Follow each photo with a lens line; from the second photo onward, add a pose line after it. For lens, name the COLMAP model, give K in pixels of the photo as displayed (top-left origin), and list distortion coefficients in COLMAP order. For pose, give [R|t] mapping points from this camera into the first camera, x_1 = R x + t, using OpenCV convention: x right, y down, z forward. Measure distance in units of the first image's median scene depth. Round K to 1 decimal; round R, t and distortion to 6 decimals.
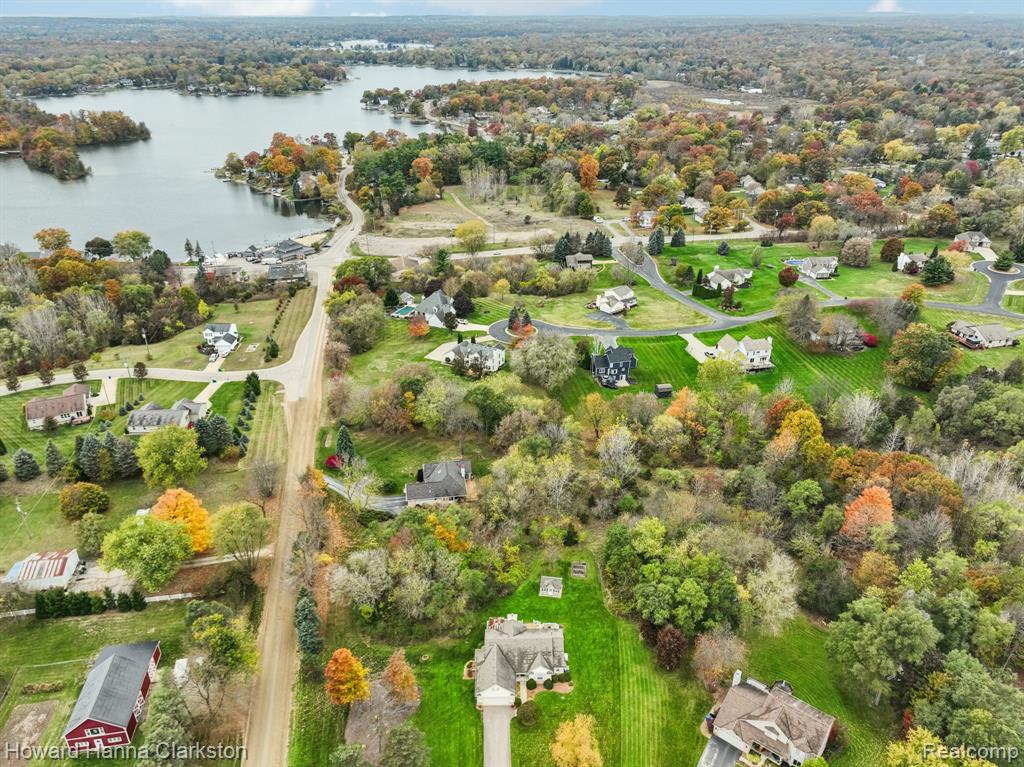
lens RADIAL K [[737.9, 0, 509.8], [0, 737.9, 386.5], [0, 0, 1]] dist [0.004224, 0.011482]
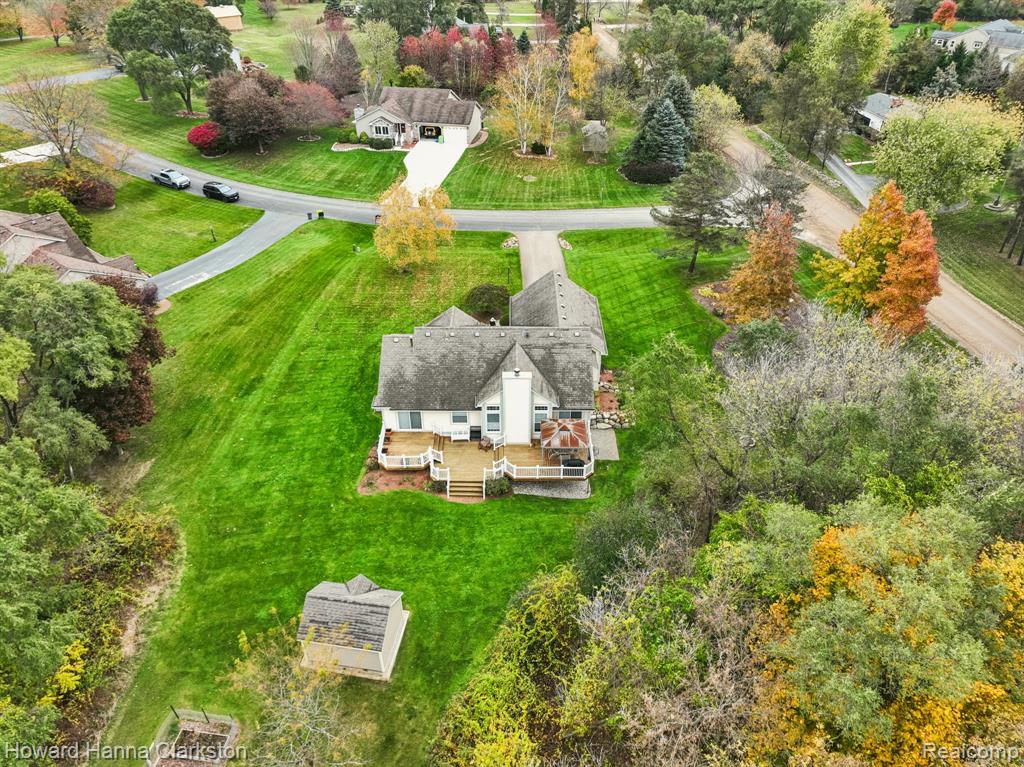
lens RADIAL K [[725.8, 0, 512.6], [0, 725.8, 375.5], [0, 0, 1]] dist [0.008607, 0.003773]
pose [[-0.999910, -0.006637, 0.011663, 0.000755], [0.007062, 0.478759, 0.877918, 0.009561], [-0.011411, 0.877921, -0.478669, 0.487551]]
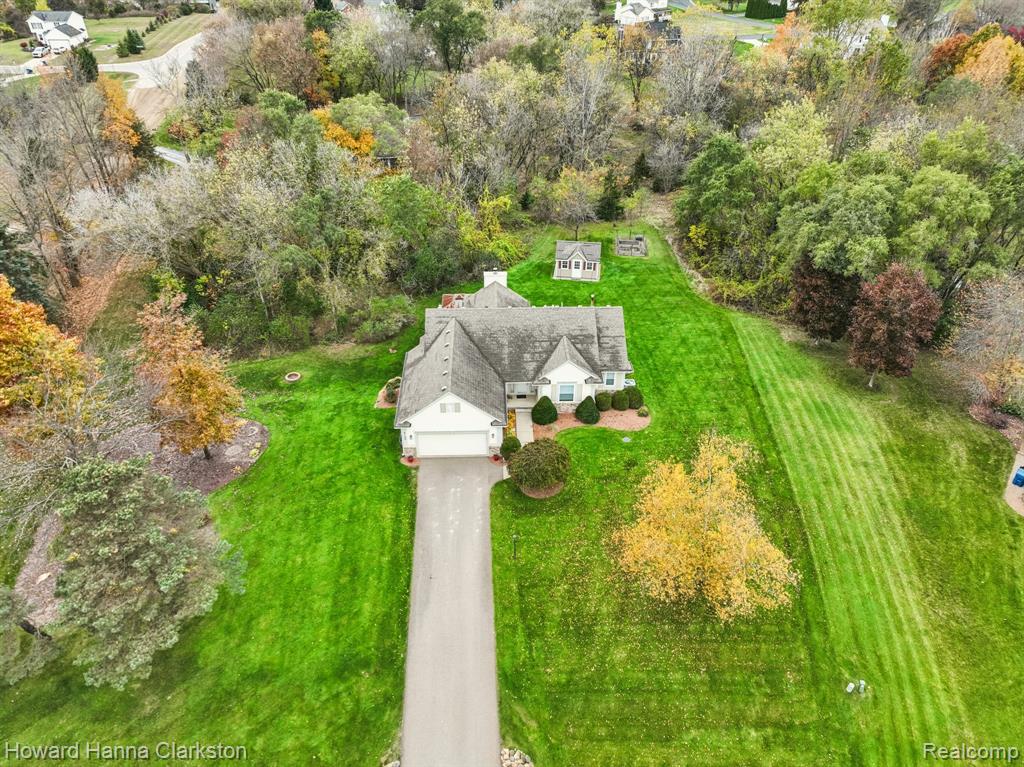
lens RADIAL K [[725.8, 0, 512.6], [0, 725.8, 375.5], [0, 0, 1]] dist [0.008607, 0.003773]
pose [[0.999748, -0.007442, 0.021183, 0.001649], [0.004757, 0.992260, 0.124086, 0.133506], [-0.021943, -0.123954, 0.992045, 0.246248]]
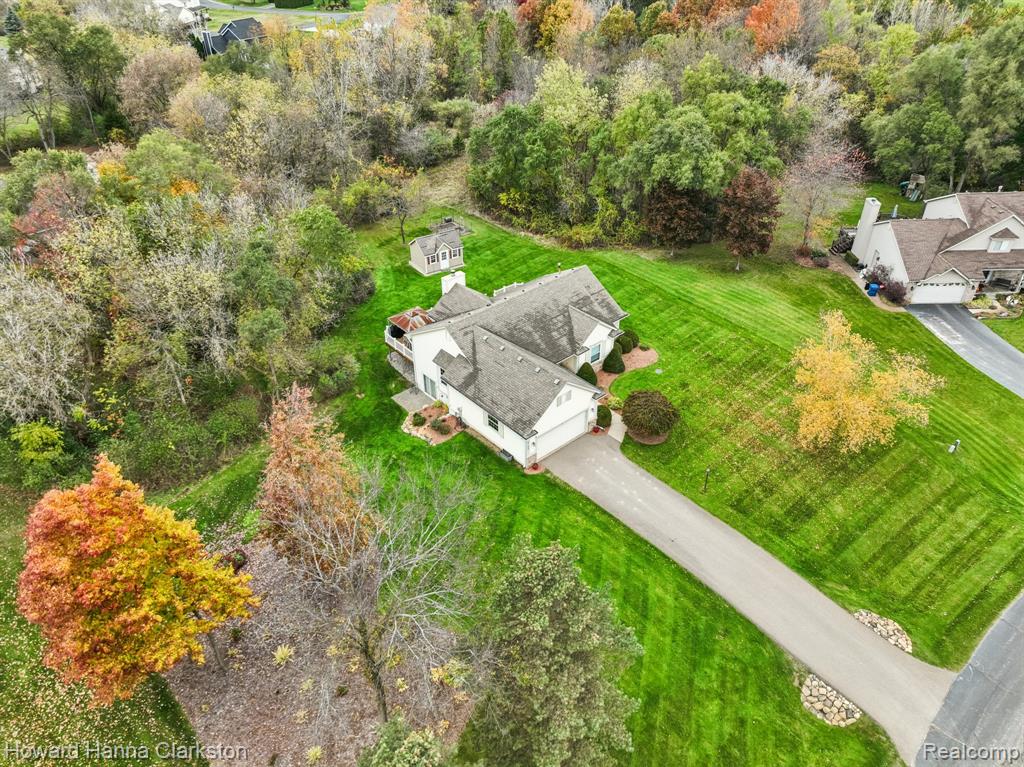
lens RADIAL K [[725.8, 0, 512.6], [0, 725.8, 375.5], [0, 0, 1]] dist [0.008607, 0.003773]
pose [[0.761552, -0.373586, 0.529596, -0.086034], [0.300795, 0.927546, 0.221768, 0.119106], [-0.574074, -0.009588, 0.818747, 0.275107]]
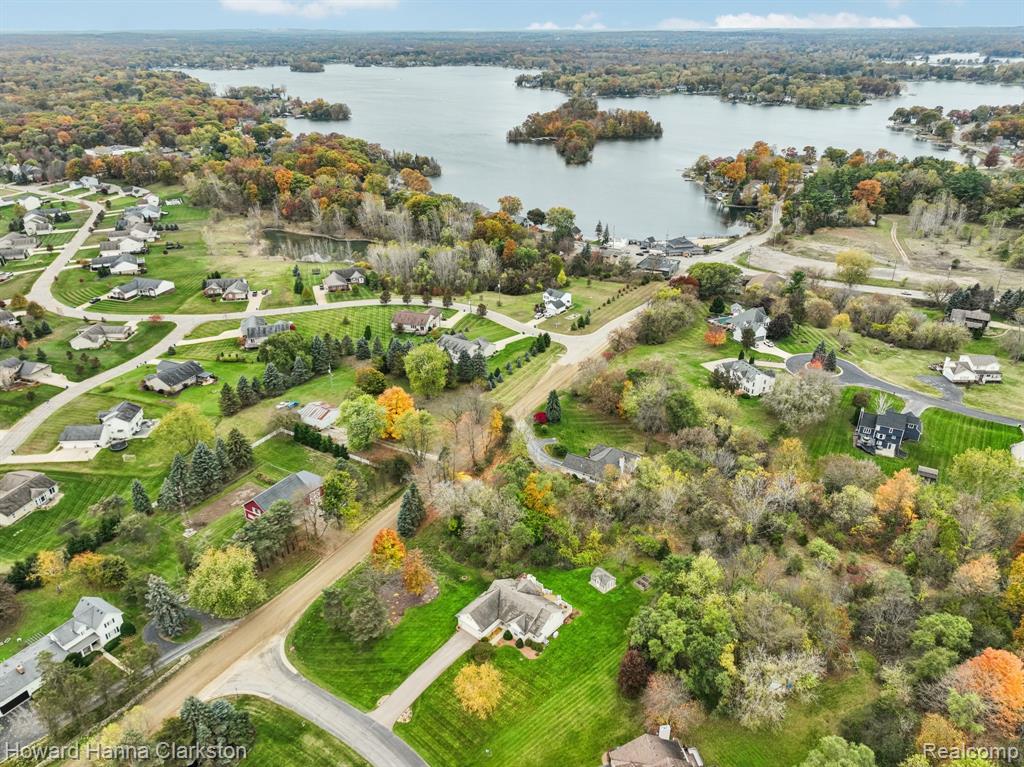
lens RADIAL K [[730.6, 0, 512.6], [0, 730.6, 384.1], [0, 0, 1]] dist [0.012685, 0.004746]
pose [[0.758132, 0.287726, -0.585191, 0.223414], [-0.295124, 0.951621, 0.085551, -0.018162], [0.581496, 0.107845, 0.806370, 0.036257]]
